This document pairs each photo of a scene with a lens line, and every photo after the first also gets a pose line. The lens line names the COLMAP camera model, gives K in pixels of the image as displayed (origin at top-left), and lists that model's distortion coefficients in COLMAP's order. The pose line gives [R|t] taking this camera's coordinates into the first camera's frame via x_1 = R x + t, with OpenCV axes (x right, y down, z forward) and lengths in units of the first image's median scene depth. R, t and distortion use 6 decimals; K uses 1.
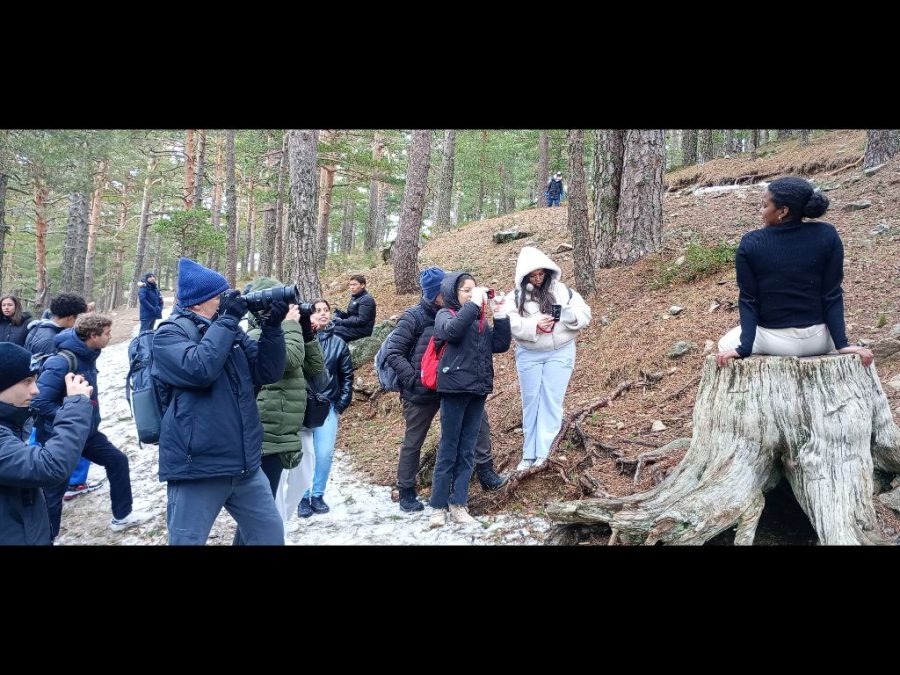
lens RADIAL K [[745.2, 0, 462.4], [0, 745.2, 336.4], [0, 0, 1]] dist [0.040596, -0.004057]
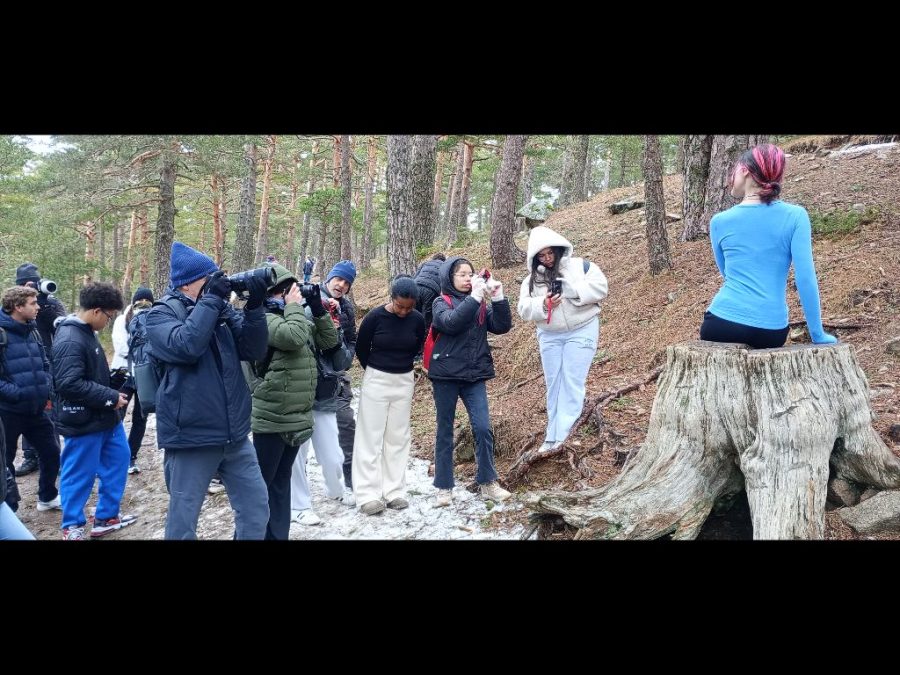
lens RADIAL K [[728.2, 0, 445.0], [0, 728.2, 333.1], [0, 0, 1]] dist [0.037302, -0.004238]
pose [[0.975465, 0.013240, -0.219757, 0.115277], [-0.005115, 0.999284, 0.037499, -0.009936], [0.220096, -0.035455, 0.974834, 0.026859]]
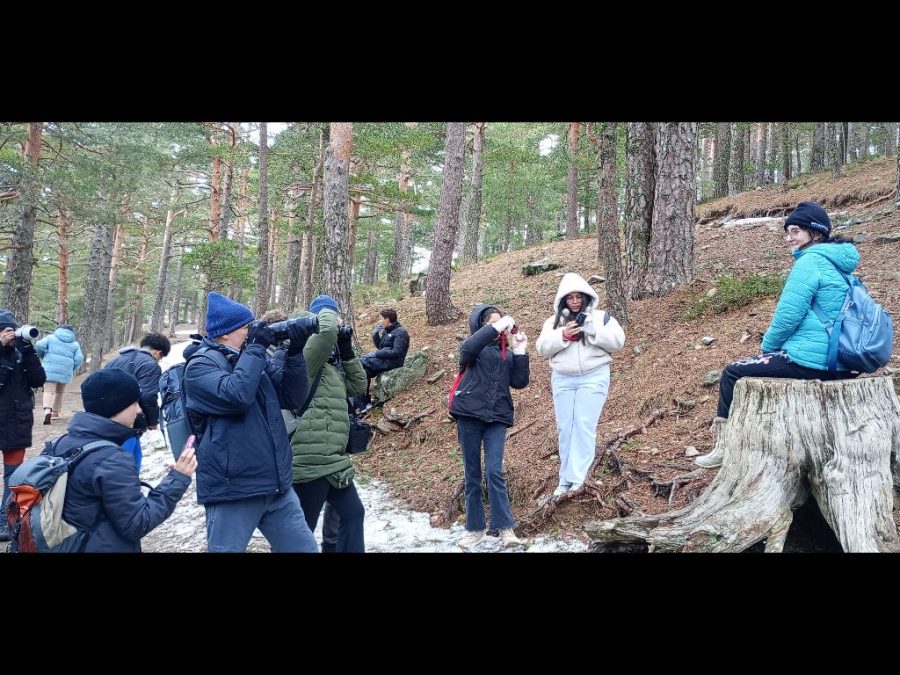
lens RADIAL K [[766.9, 0, 479.2], [0, 766.9, 337.8], [0, 0, 1]] dist [0.040621, -0.006035]
pose [[0.999927, 0.001752, -0.011995, -0.012274], [-0.002264, 0.999079, -0.042846, 0.006028], [0.011908, 0.042870, 0.999010, -0.046562]]
